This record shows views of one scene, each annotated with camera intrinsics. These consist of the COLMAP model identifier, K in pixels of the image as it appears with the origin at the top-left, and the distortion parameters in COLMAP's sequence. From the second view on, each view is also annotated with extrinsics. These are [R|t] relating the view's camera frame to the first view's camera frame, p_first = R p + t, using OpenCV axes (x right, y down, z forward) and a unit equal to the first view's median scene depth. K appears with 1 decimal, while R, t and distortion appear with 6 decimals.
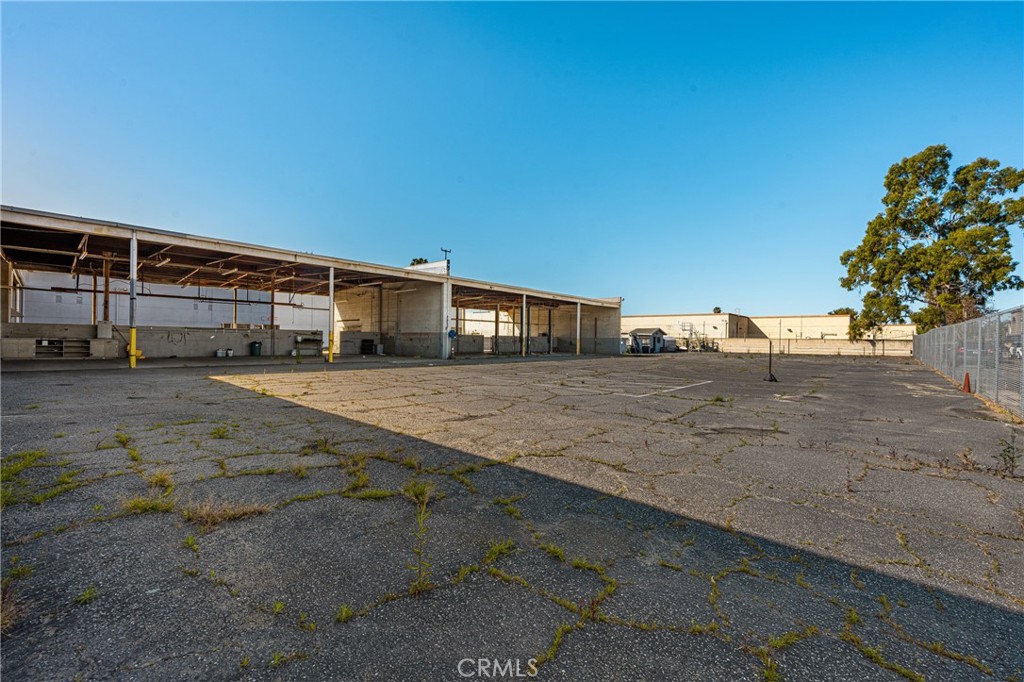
lens RADIAL K [[419.3, 0, 511.8], [0, 419.3, 341.5], [0, 0, 1]] dist [-0.012732, -0.000299]
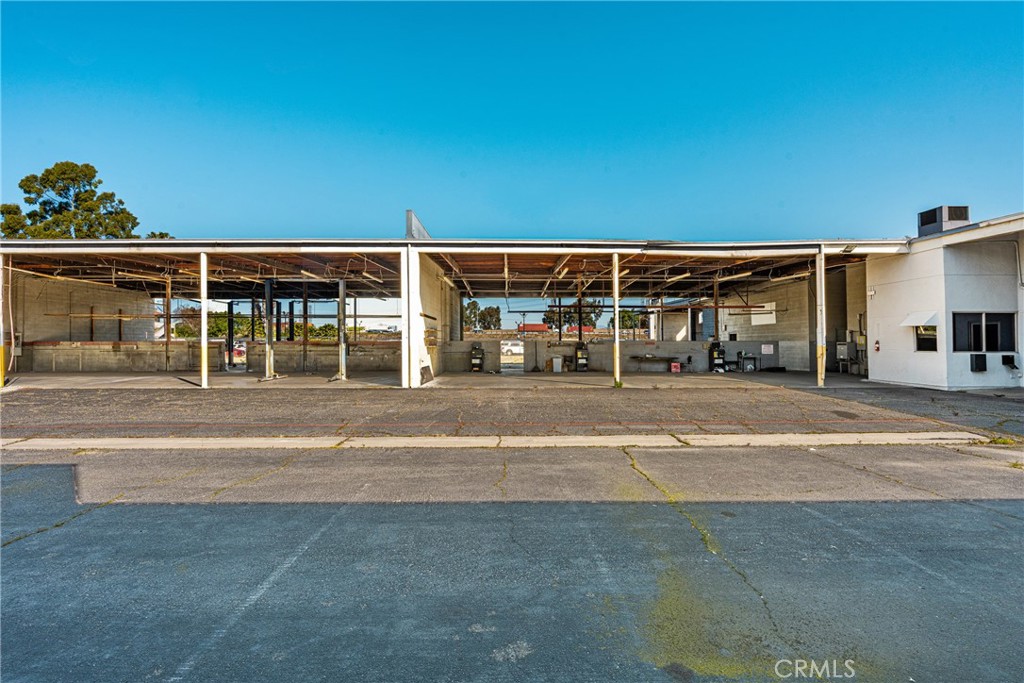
lens RADIAL K [[419.3, 0, 510.4], [0, 419.3, 340.2], [0, 0, 1]] dist [-0.012732, -0.000299]
pose [[-0.689368, -0.010402, 0.724336, -0.557554], [-0.007101, 0.999946, 0.007602, -0.015791], [-0.724376, 0.000097, -0.689405, 0.935047]]
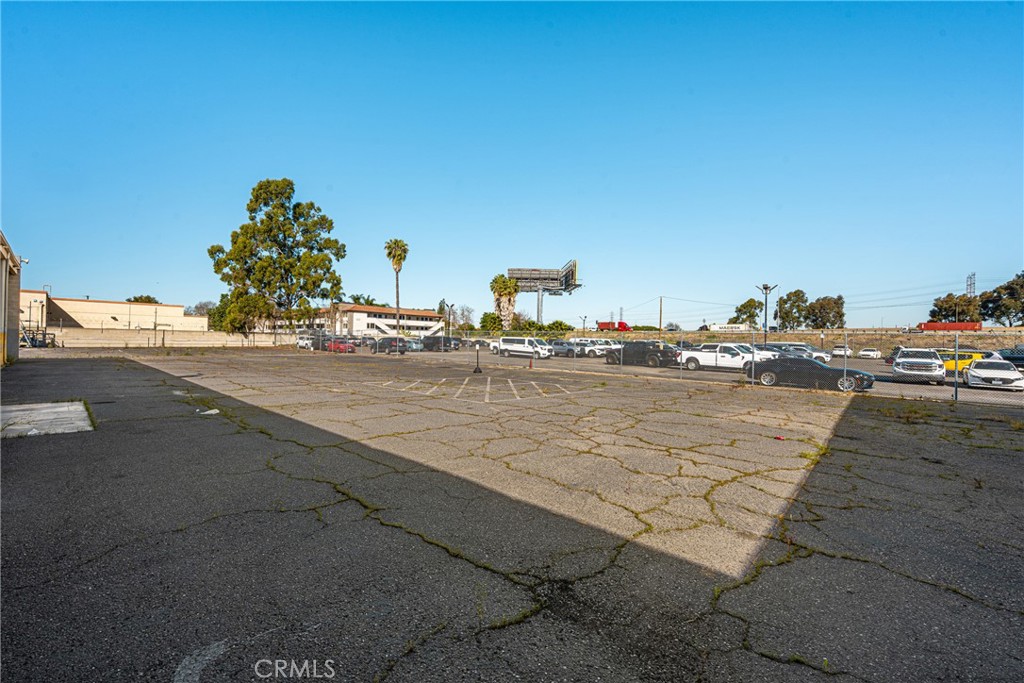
lens RADIAL K [[419.3, 0, 510.3], [0, 419.3, 340.3], [0, 0, 1]] dist [-0.012732, -0.000299]
pose [[-0.013348, -0.014142, 0.999811, -0.260481], [-0.015704, 0.999780, 0.013932, -0.010202], [-0.999788, -0.015515, -0.013567, 0.324386]]
